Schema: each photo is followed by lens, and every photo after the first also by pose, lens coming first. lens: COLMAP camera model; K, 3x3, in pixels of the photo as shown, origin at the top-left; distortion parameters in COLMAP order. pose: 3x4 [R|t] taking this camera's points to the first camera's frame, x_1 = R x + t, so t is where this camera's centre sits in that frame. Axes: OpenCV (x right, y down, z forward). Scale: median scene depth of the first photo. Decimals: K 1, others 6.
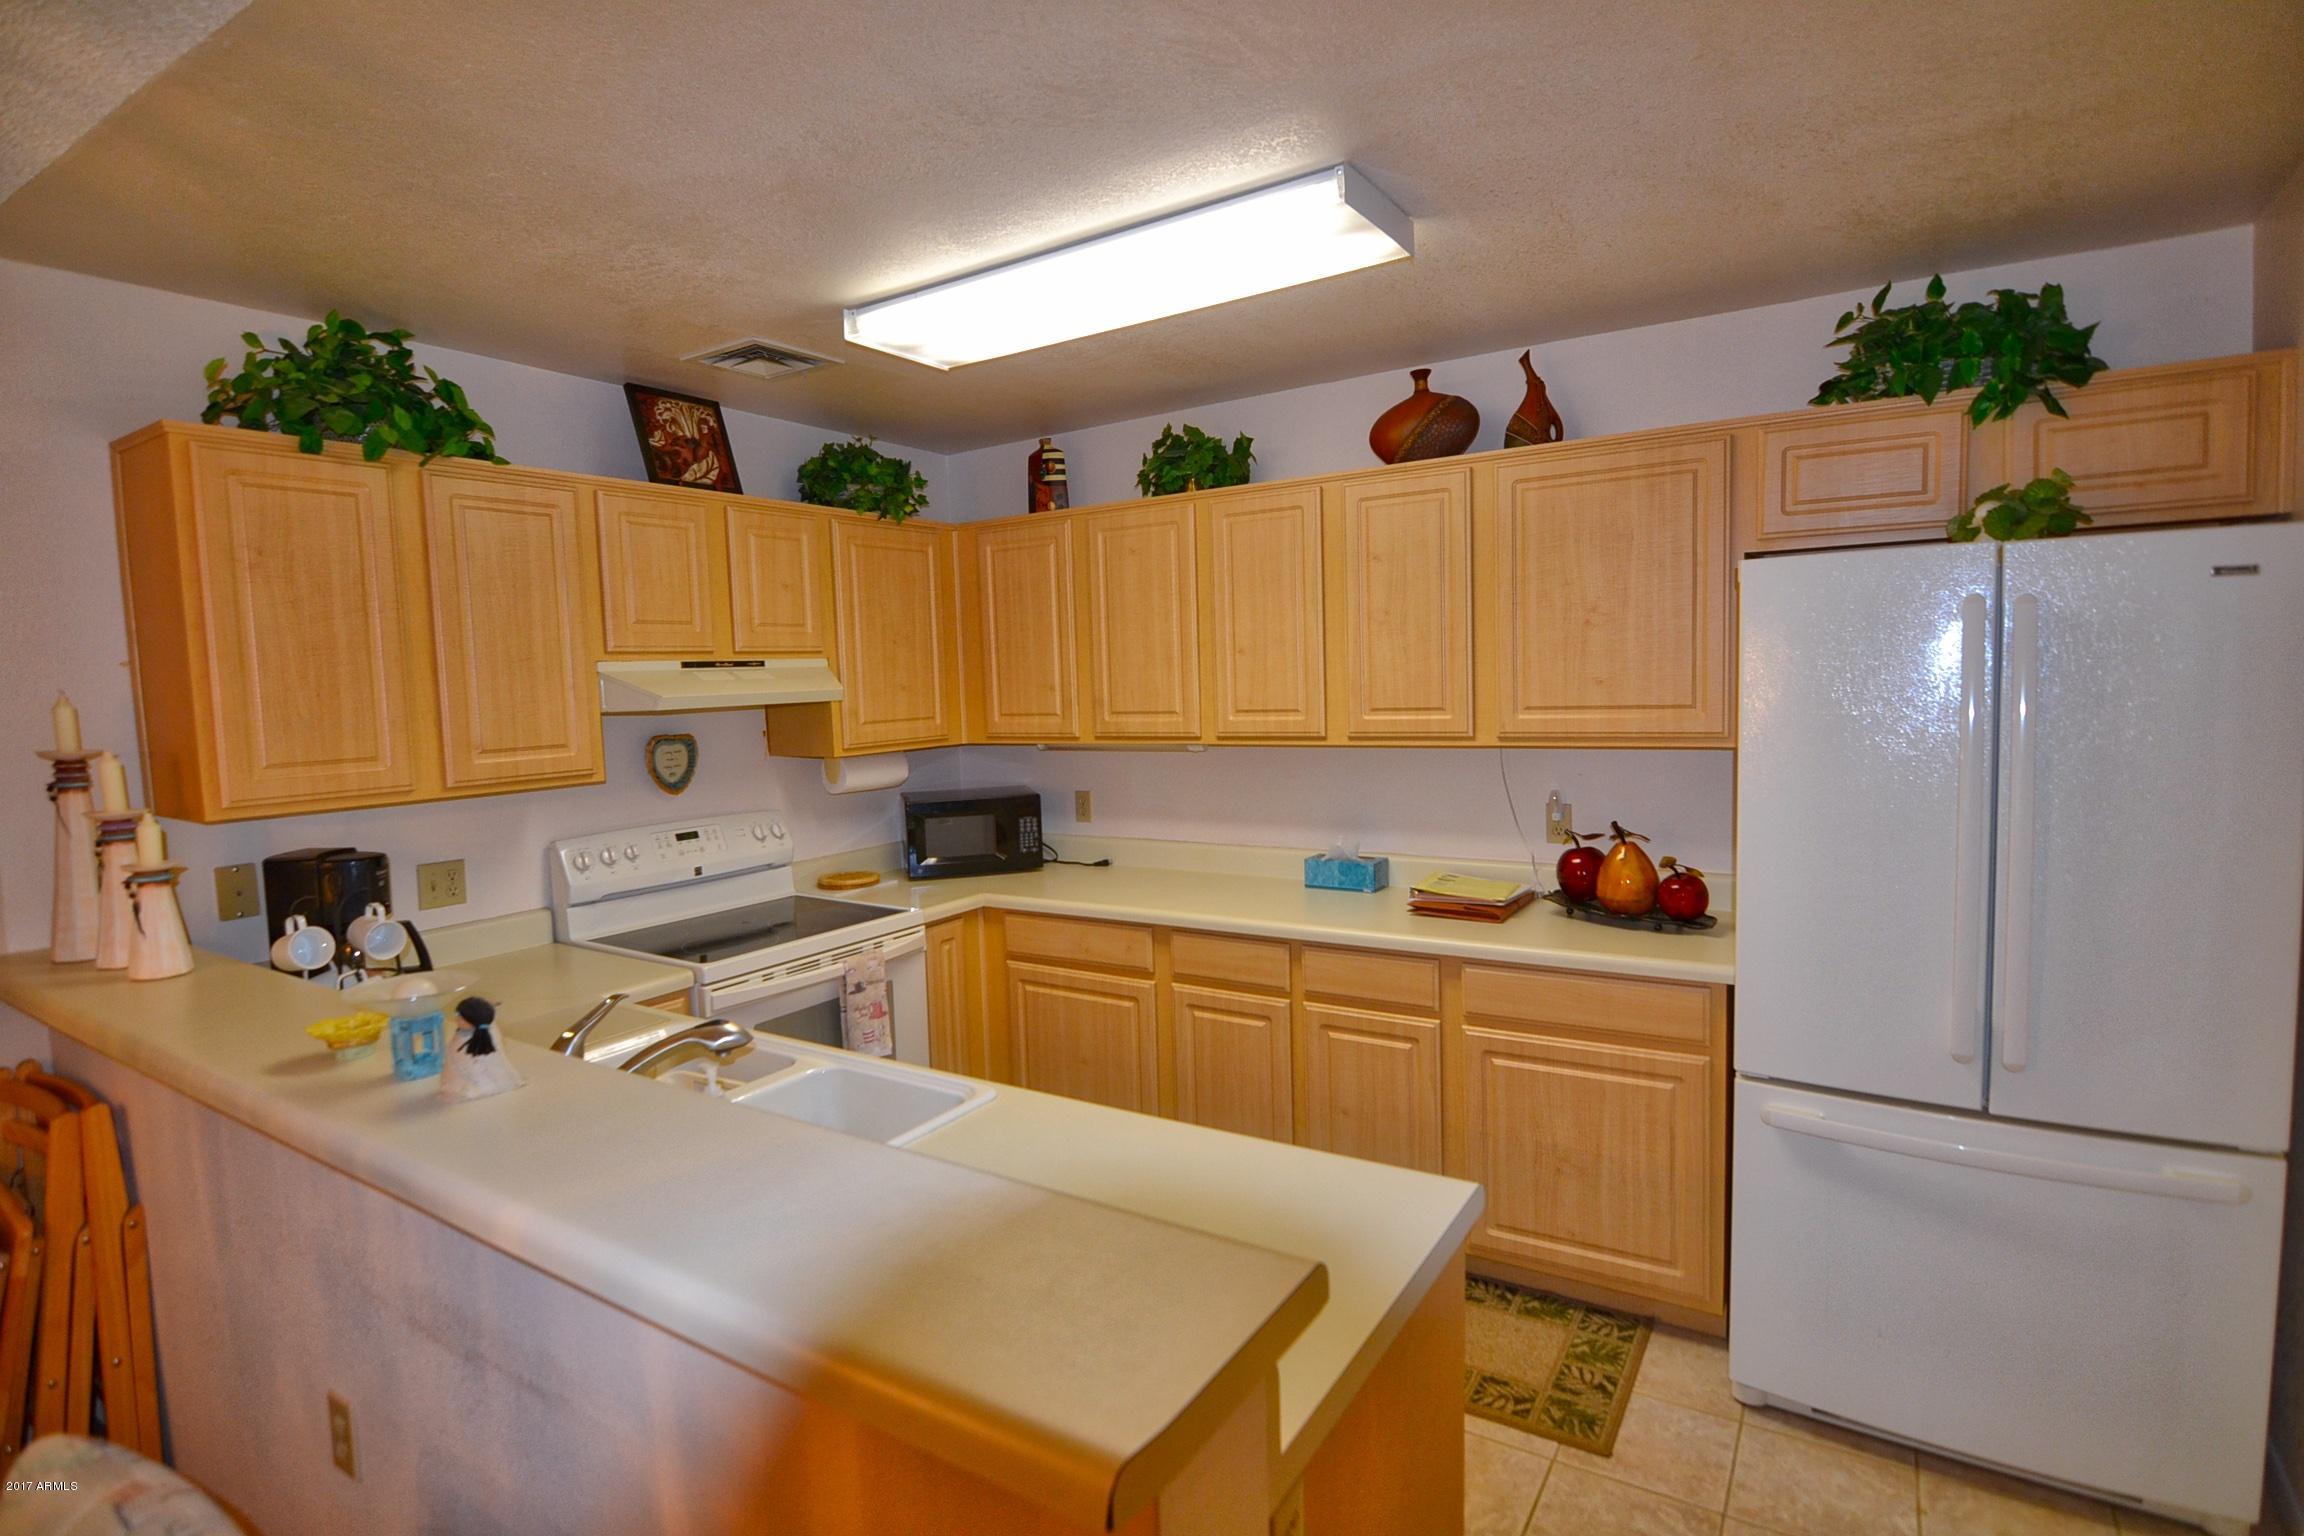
lens RADIAL K [[1116.8, 0, 1152.0], [0, 1116.8, 768.0], [0, 0, 1]] dist [0.000905, -0.000277]
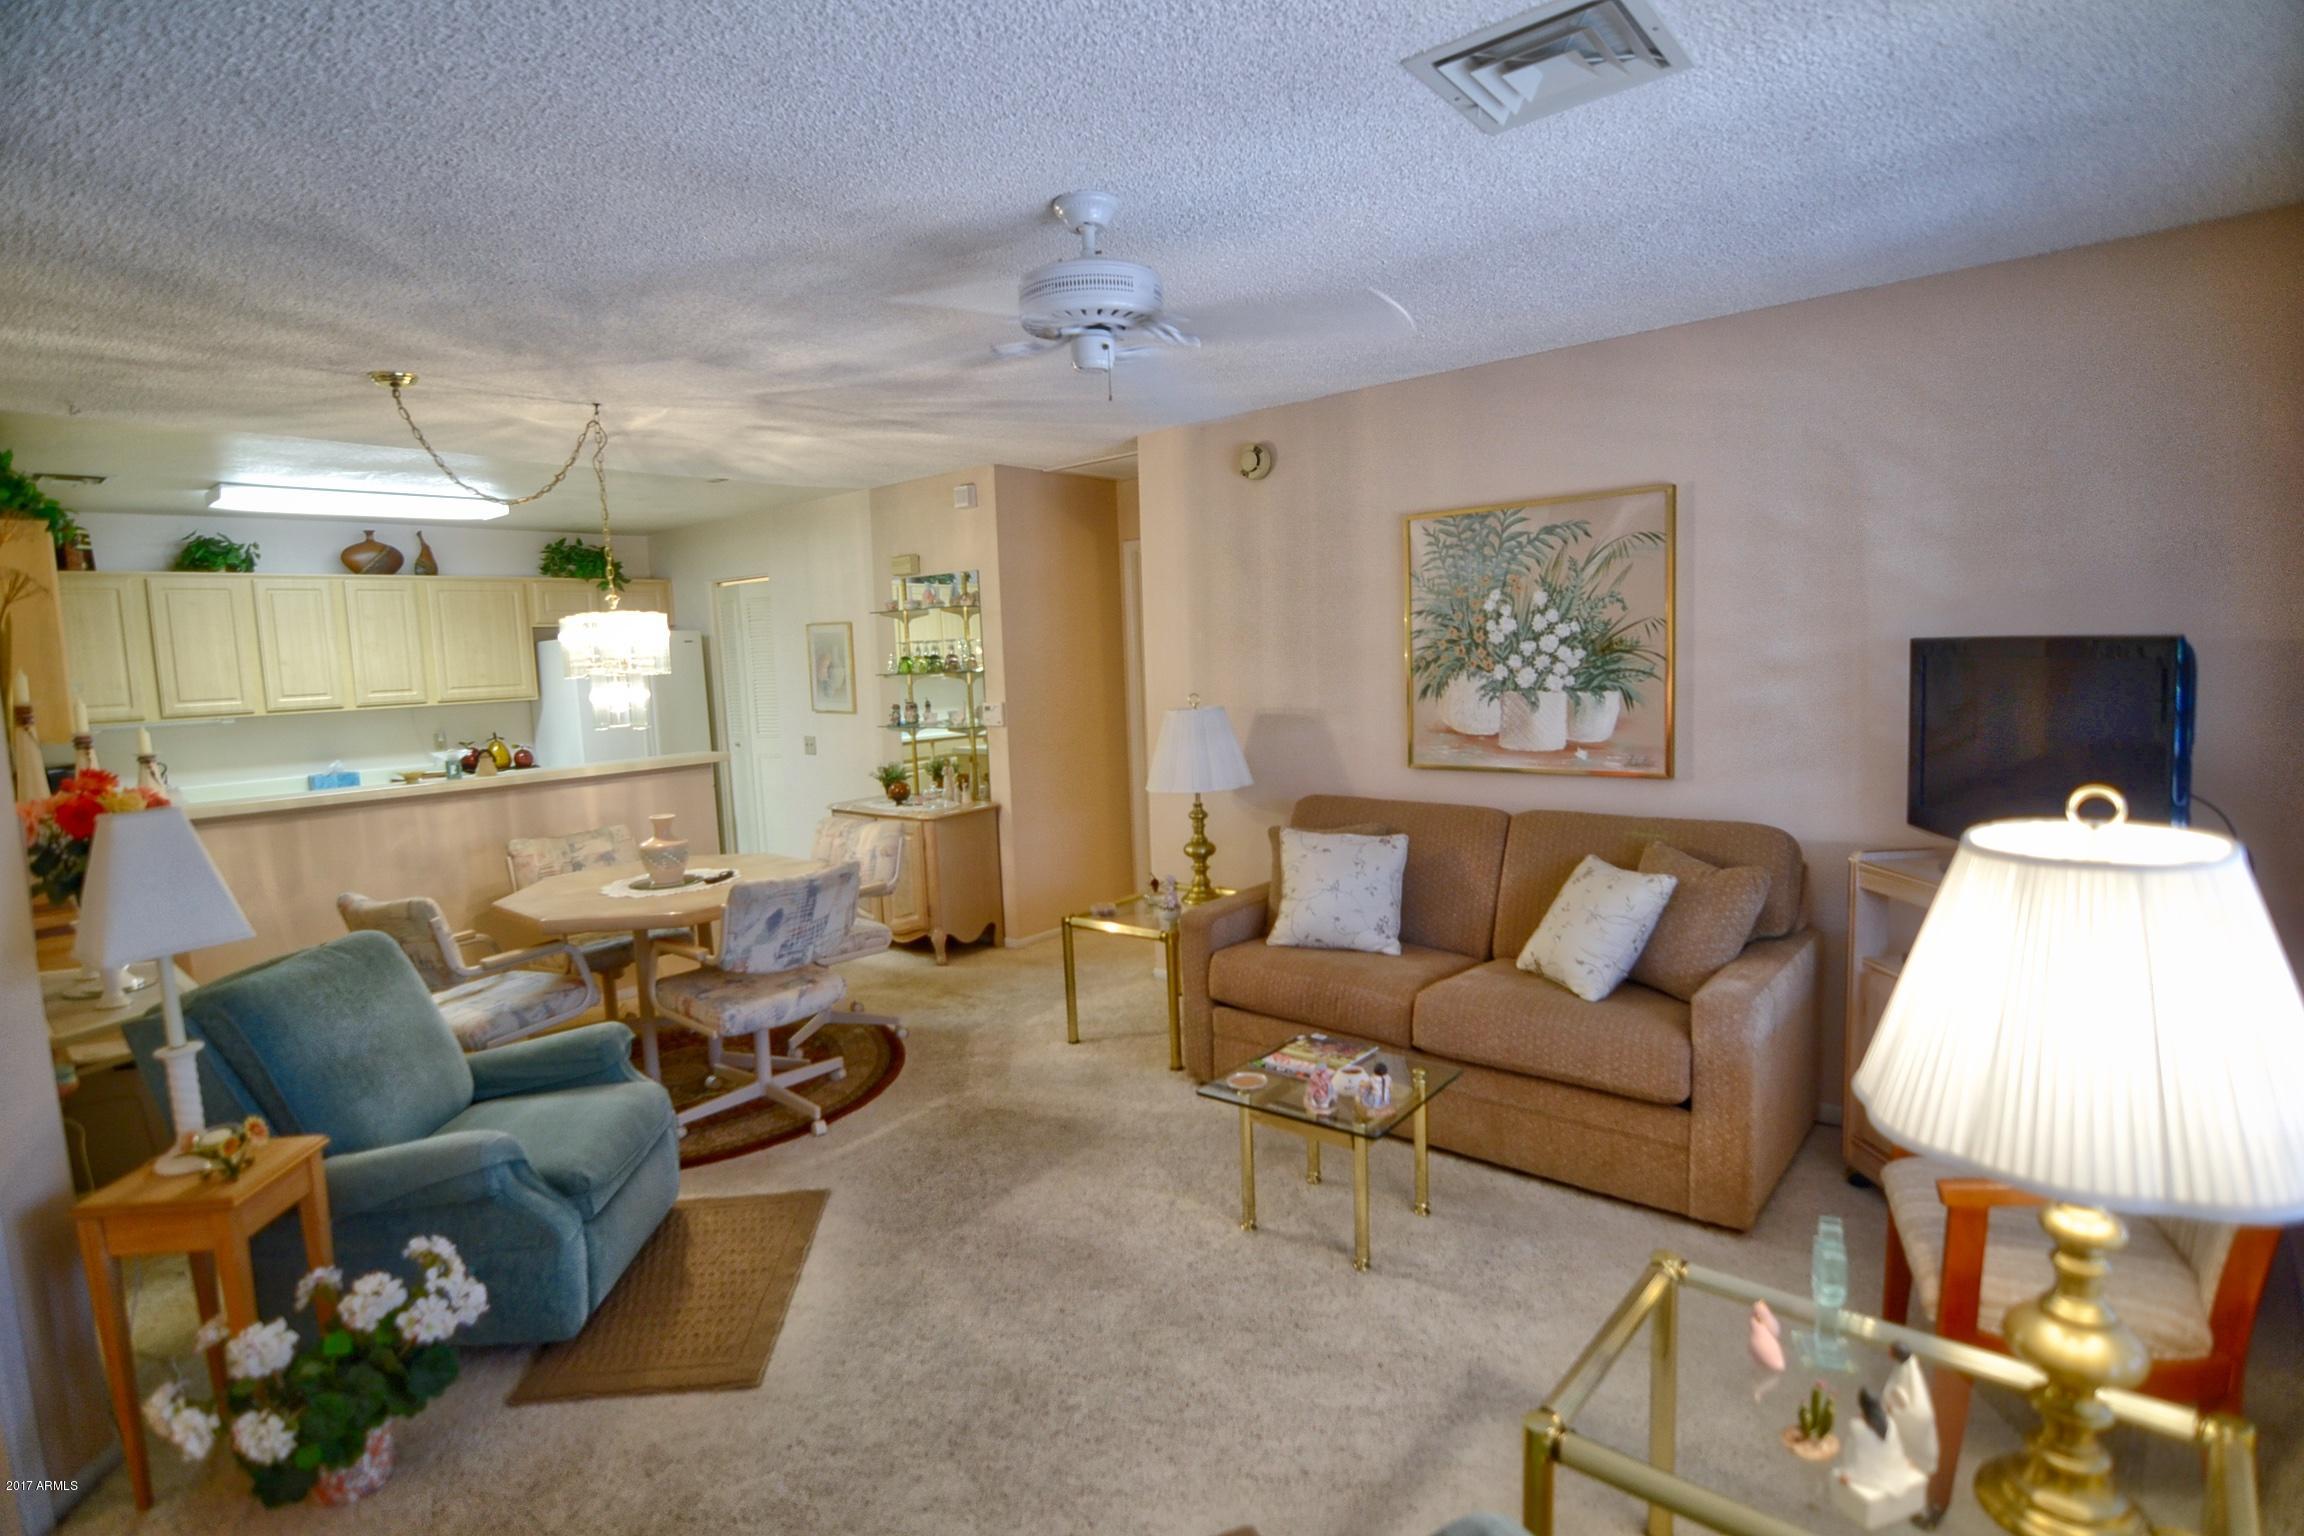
lens RADIAL K [[1116.8, 0, 1152.0], [0, 1116.8, 768.0], [0, 0, 1]] dist [0.000905, -0.000277]
pose [[0.146933, -0.079612, 0.985937, -1.638447], [0.123424, 0.990441, 0.061582, 0.138291], [-0.981416, 0.112640, 0.155354, -0.717812]]
